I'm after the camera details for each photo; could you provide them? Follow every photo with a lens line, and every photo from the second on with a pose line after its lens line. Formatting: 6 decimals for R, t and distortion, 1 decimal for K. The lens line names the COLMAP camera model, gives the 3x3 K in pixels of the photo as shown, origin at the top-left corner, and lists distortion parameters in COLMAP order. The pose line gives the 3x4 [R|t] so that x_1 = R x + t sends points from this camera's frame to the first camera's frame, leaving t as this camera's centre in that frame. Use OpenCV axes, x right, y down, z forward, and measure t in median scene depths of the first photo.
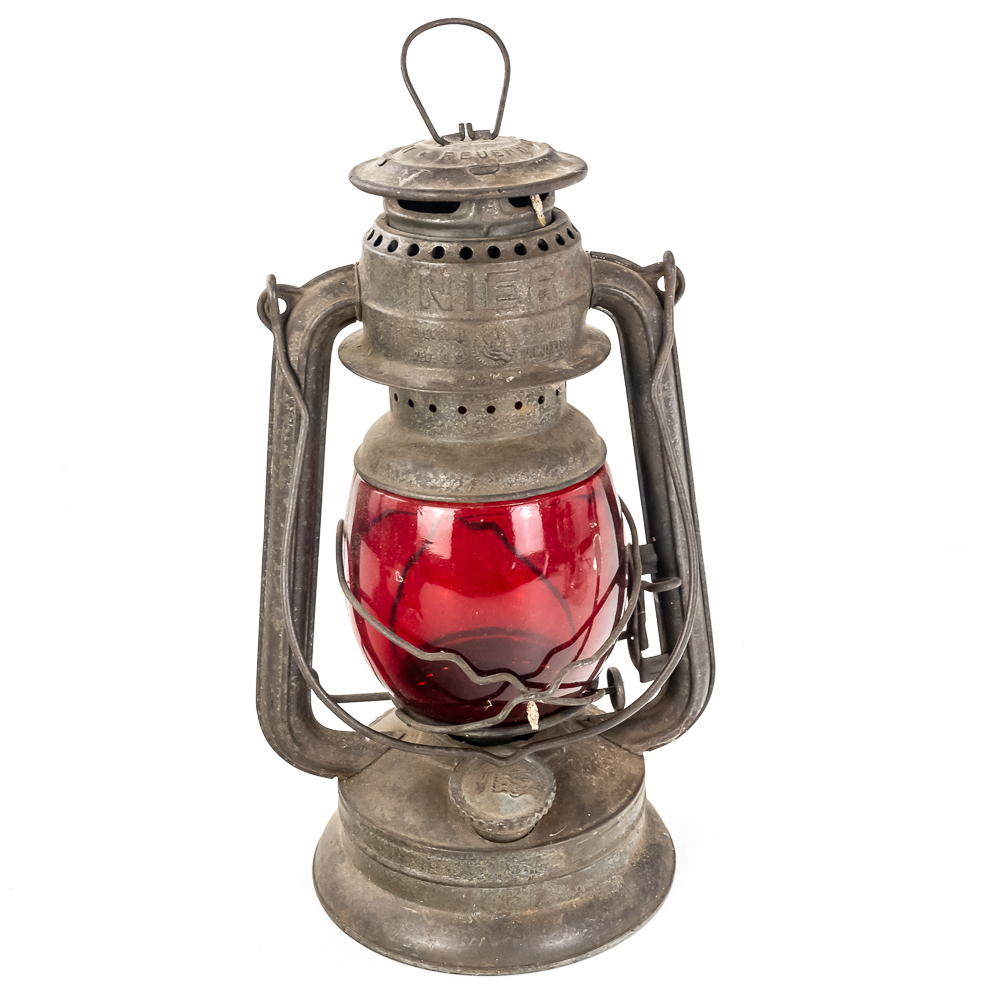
lens RADIAL K [[1659.9, 0, 500.0], [0, 1659.9, 500.0], [0, 0, 1]] dist [0.018895, 0.045398]
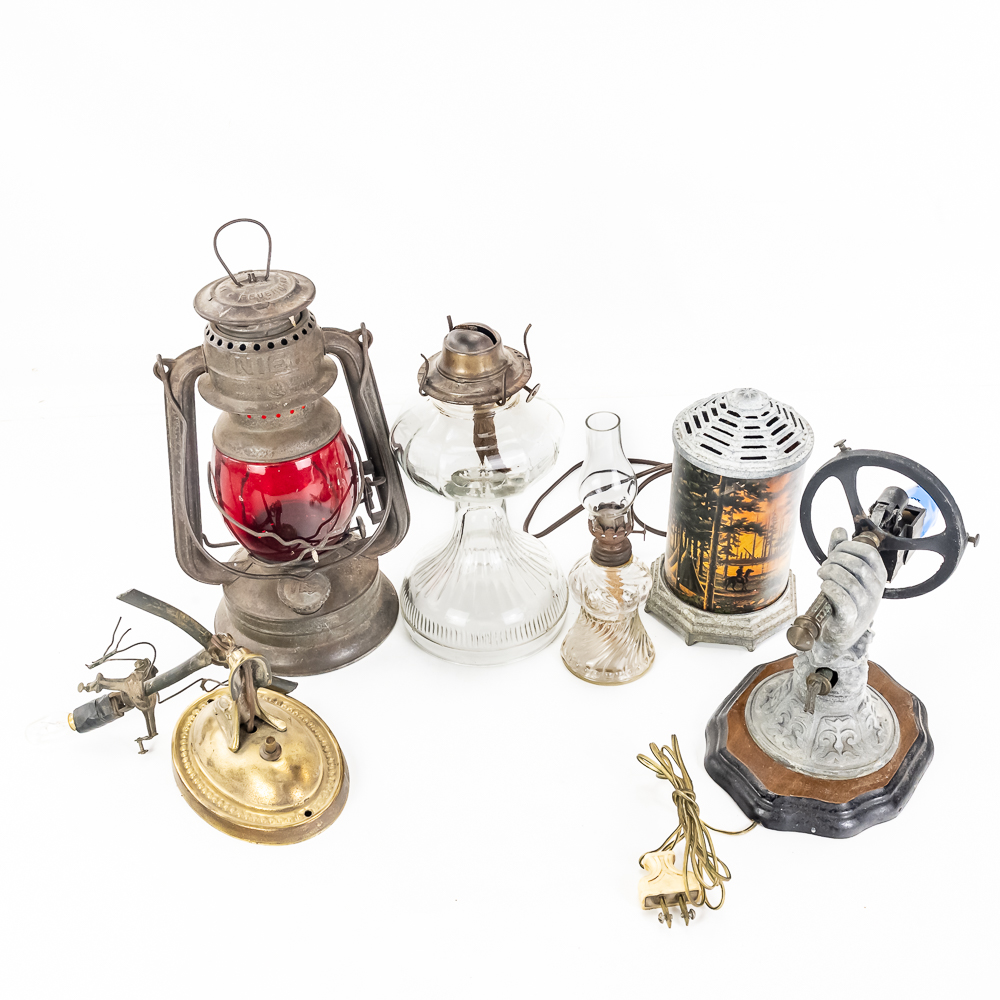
lens RADIAL K [[1334.8, 0, 500.0], [0, 1334.8, 500.0], [0, 0, 1]] dist [-0.009149, -0.013453]
pose [[0.991802, -0.084975, 0.095439, 0.094140], [0.060507, 0.970119, 0.234965, -0.306916], [-0.112553, -0.227264, 0.967307, -0.589915]]
